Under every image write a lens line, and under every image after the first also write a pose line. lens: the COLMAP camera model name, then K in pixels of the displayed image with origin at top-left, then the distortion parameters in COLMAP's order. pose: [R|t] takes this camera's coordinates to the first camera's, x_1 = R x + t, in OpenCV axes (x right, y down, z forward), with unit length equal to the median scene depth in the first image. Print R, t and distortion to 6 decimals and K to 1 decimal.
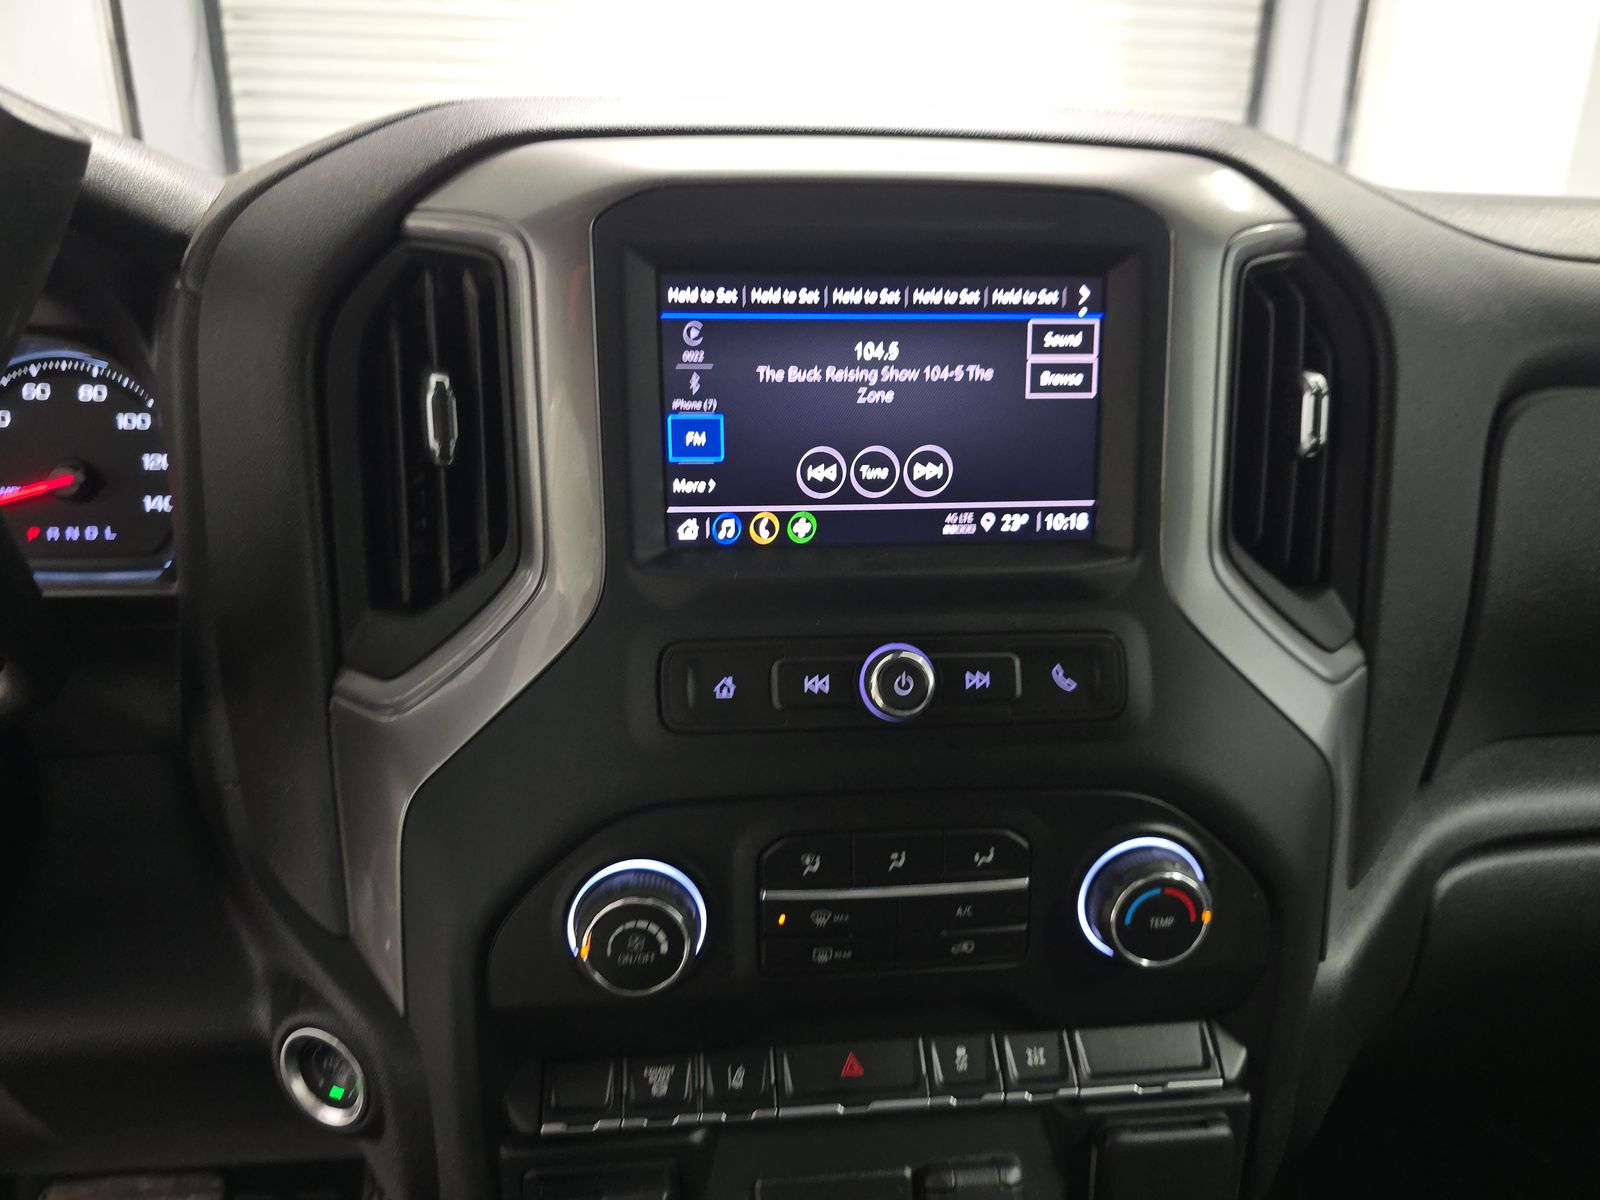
lens RADIAL K [[1131.5, 0, 800.5], [0, 1131.5, 618.9], [0, 0, 1]] dist [0.002015, -0.001189]
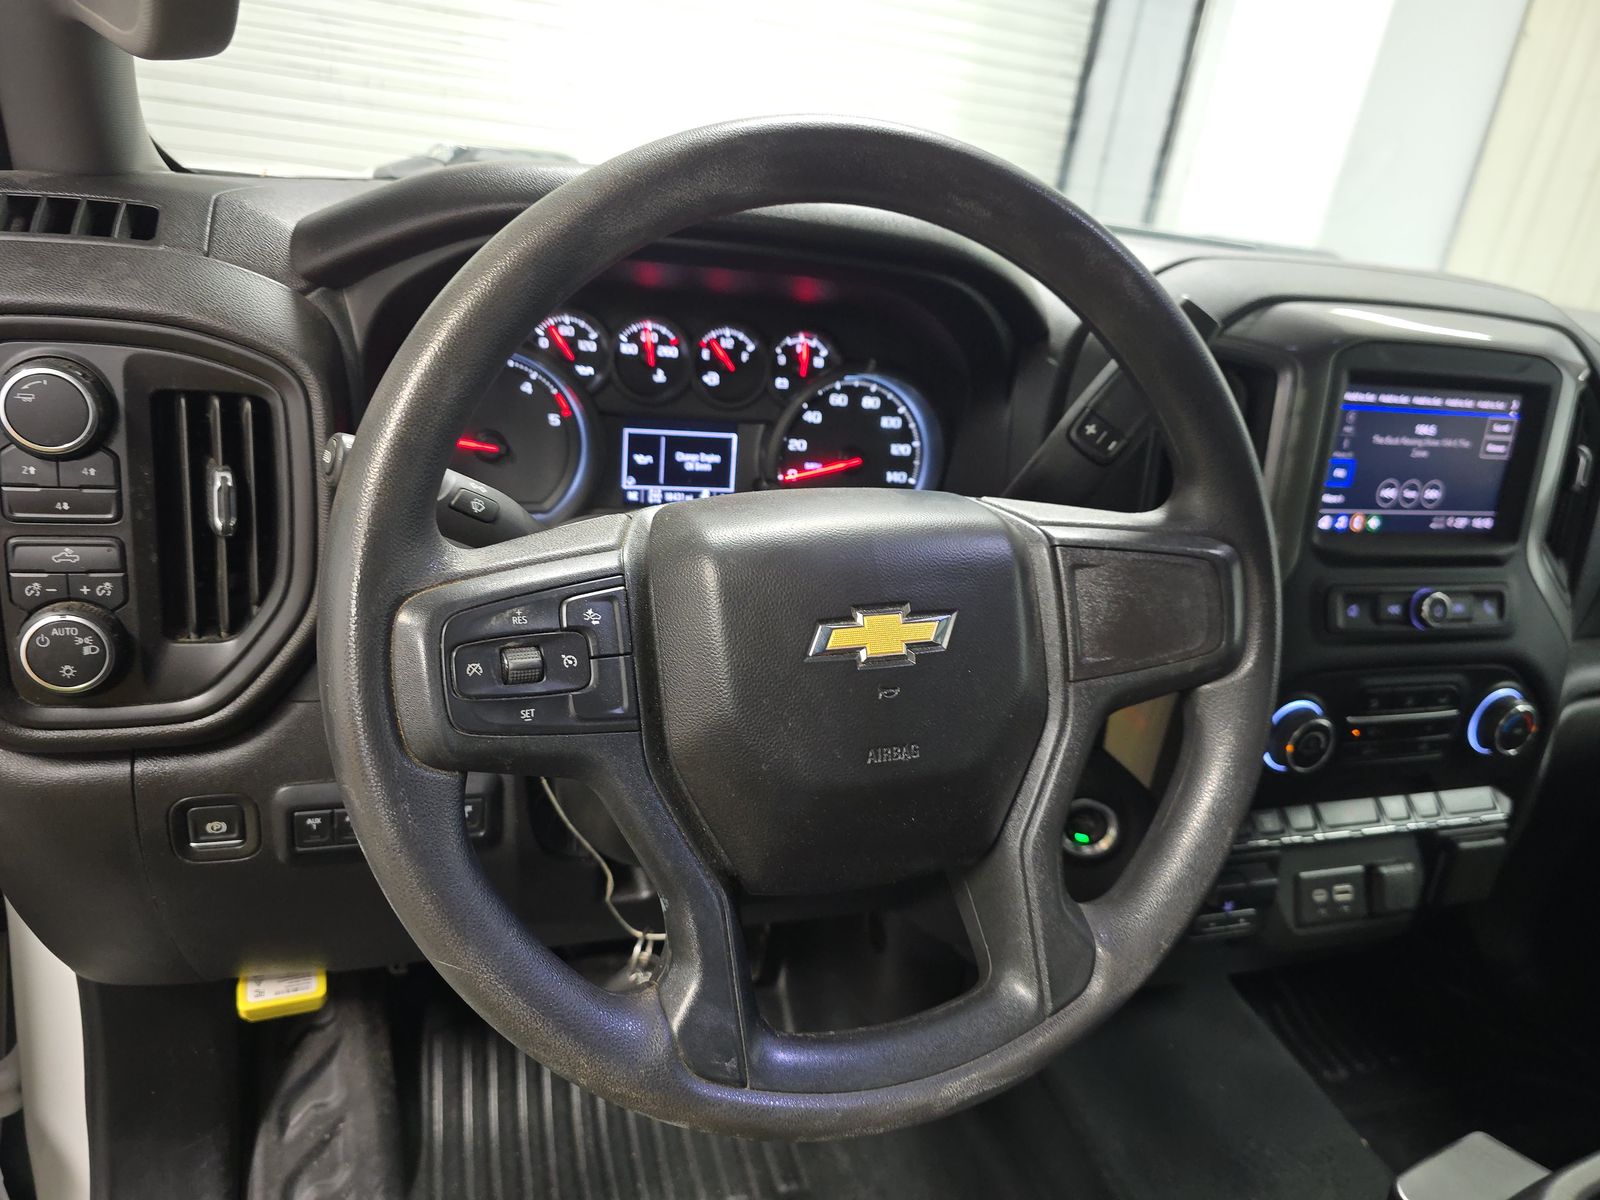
lens RADIAL K [[1123.1, 0, 698.6], [0, 1123.1, 610.1], [0, 0, 1]] dist [-0.008706, -0.002488]
pose [[0.973598, 0.014956, 0.227781, -1.482180], [-0.035926, 0.995455, 0.088194, -0.060141], [-0.225427, -0.094048, 0.969710, -0.530173]]
